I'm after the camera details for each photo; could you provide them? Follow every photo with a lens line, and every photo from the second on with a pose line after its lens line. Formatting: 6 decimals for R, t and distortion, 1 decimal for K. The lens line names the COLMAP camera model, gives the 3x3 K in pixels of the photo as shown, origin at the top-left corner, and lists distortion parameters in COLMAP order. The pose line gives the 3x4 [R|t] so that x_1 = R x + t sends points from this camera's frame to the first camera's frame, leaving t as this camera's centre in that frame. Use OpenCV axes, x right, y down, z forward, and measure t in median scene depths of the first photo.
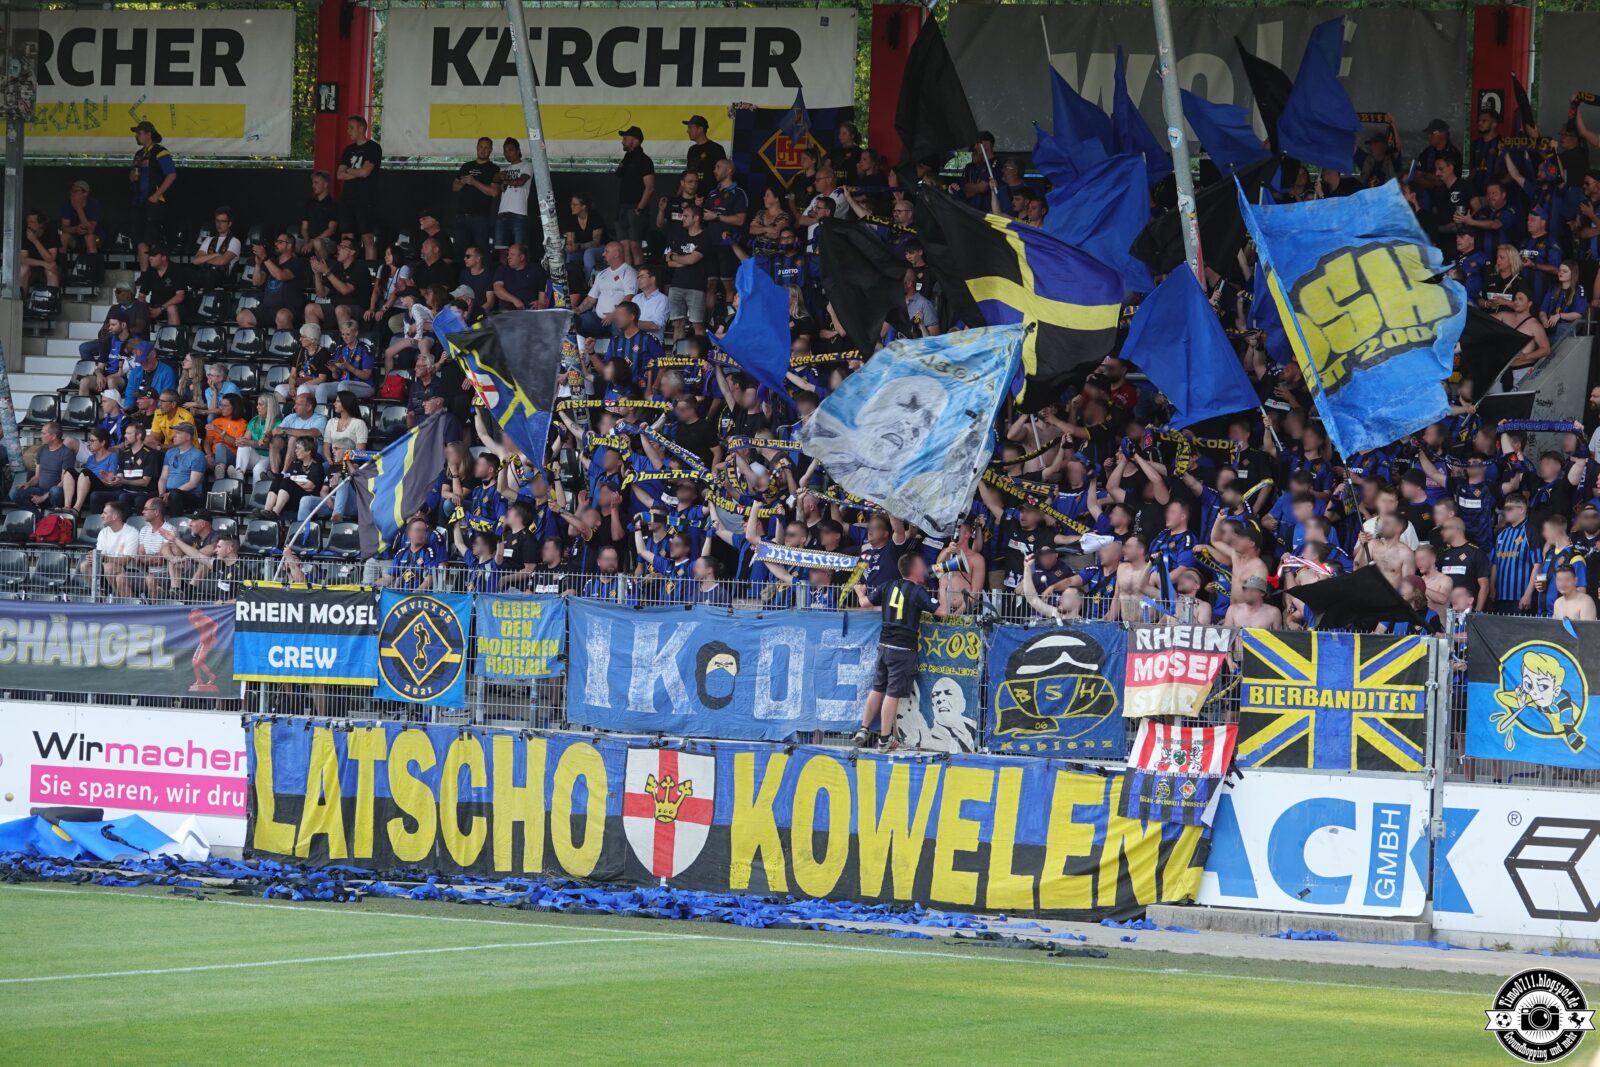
lens RADIAL K [[6964.7, 0, 965.0], [0, 6964.7, 534.5], [0, 0, 1]] dist [-0.022196, 2.183059]
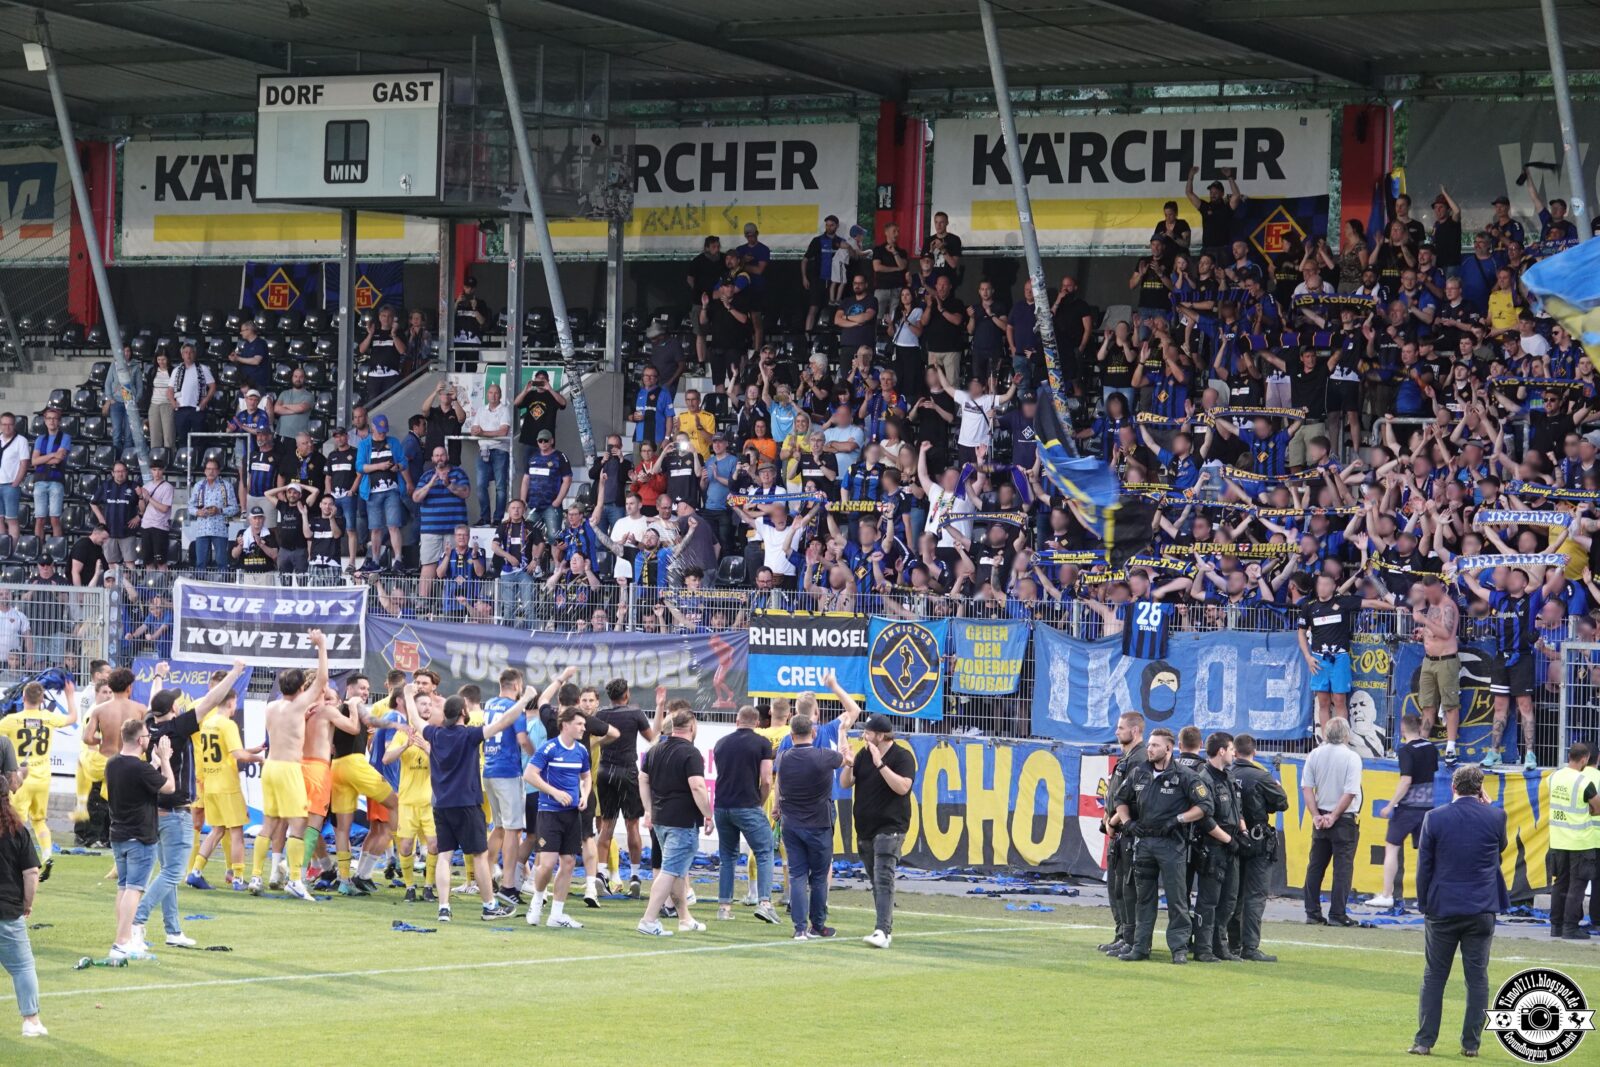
lens RADIAL K [[5466.4, 0, 947.3], [0, 5466.4, 532.8], [0, 0, 1]] dist [-0.044714, 2.231371]
pose [[0.991885, -0.009127, -0.126809, 0.041849], [0.007736, 0.999904, -0.011458, 0.004708], [0.126902, 0.010384, 0.991861, 0.119783]]
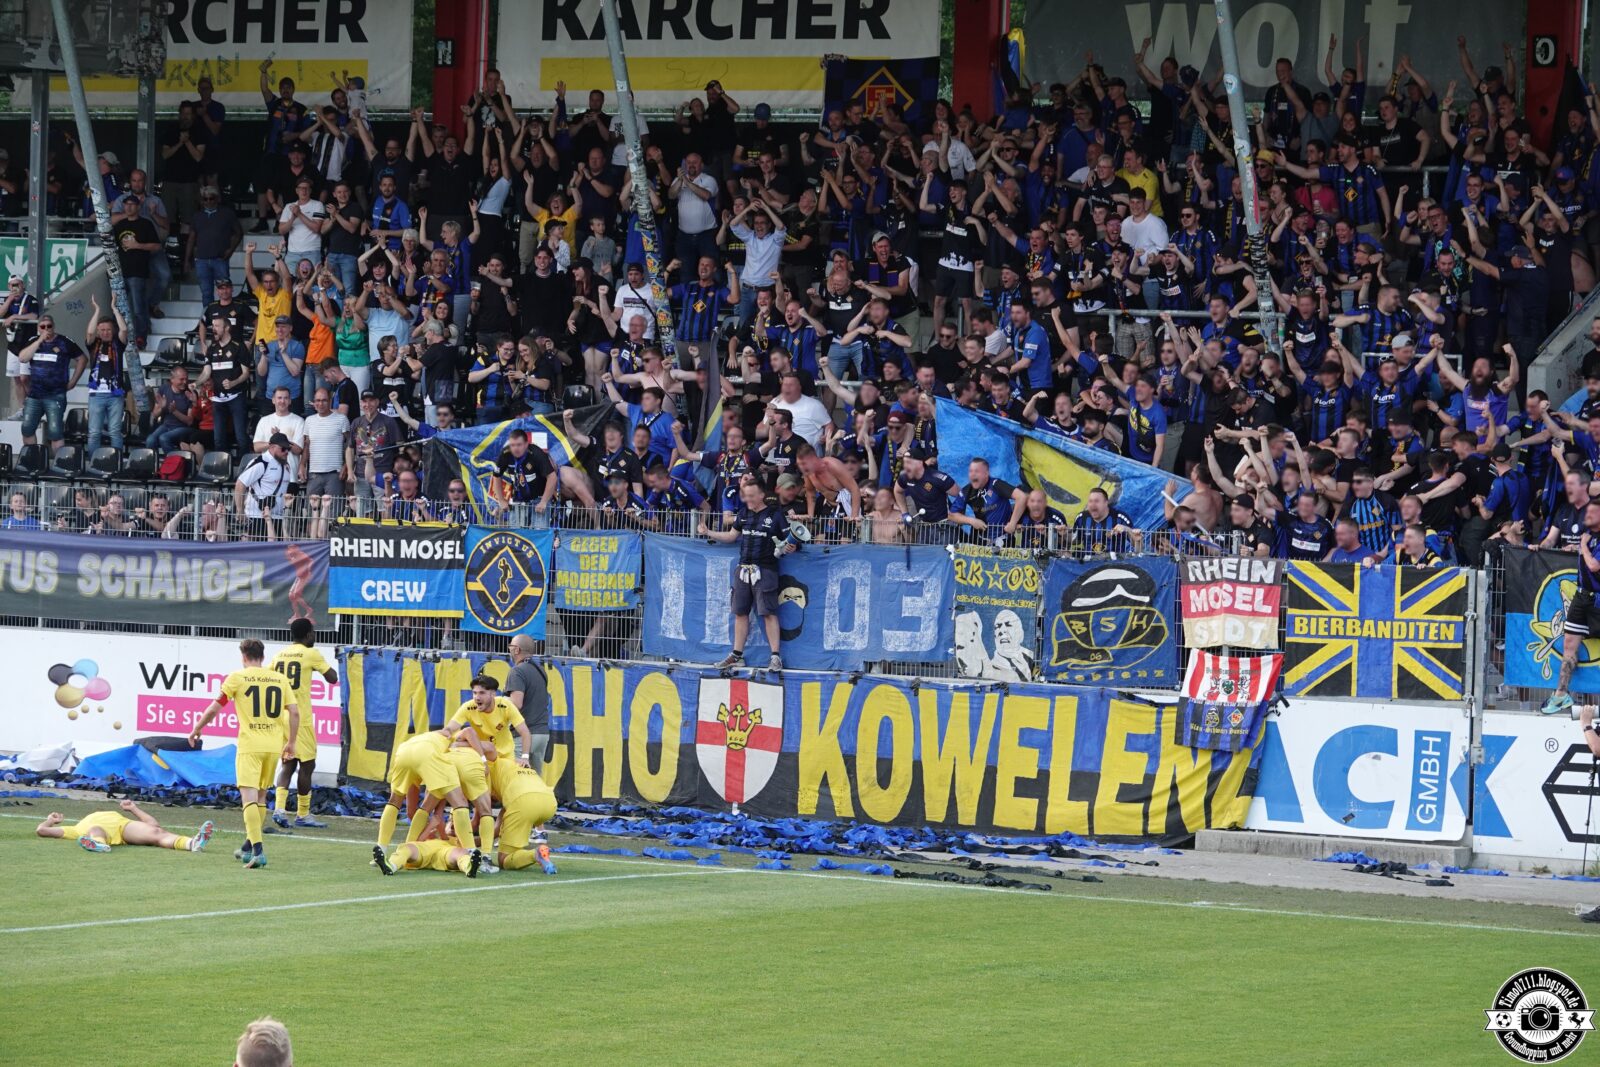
lens RADIAL K [[6265.7, 0, 924.9], [0, 6265.7, 529.8], [0, 0, 1]] dist [-0.108859, 7.002708]
pose [[0.999296, -0.006129, -0.037012, 0.019377], [0.006644, 0.999883, 0.013809, -0.003990], [0.036923, -0.014045, 0.999219, 0.068910]]
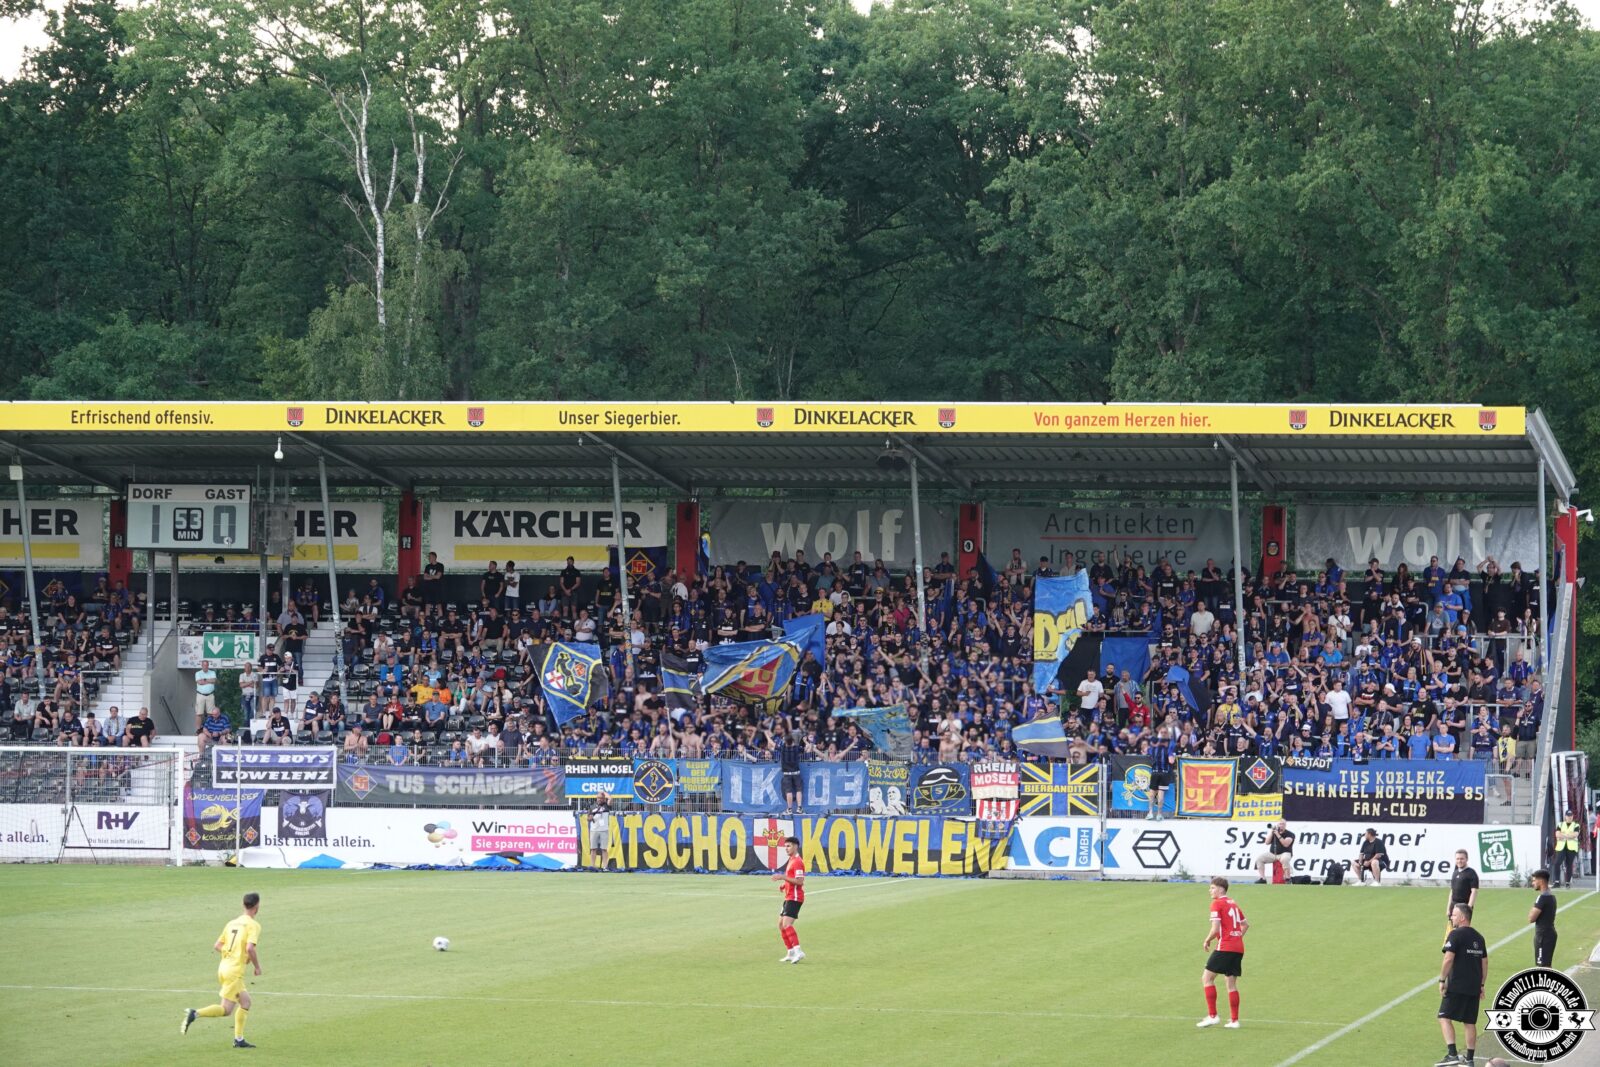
lens RADIAL K [[5466.4, 0, 947.3], [0, 5466.4, 532.8], [0, 0, 1]] dist [-0.044714, 2.231371]
pose [[0.943846, -0.014292, 0.330077, -0.623985], [0.025048, 0.999284, -0.028356, -0.014535], [-0.329435, 0.035031, 0.943528, -0.876030]]
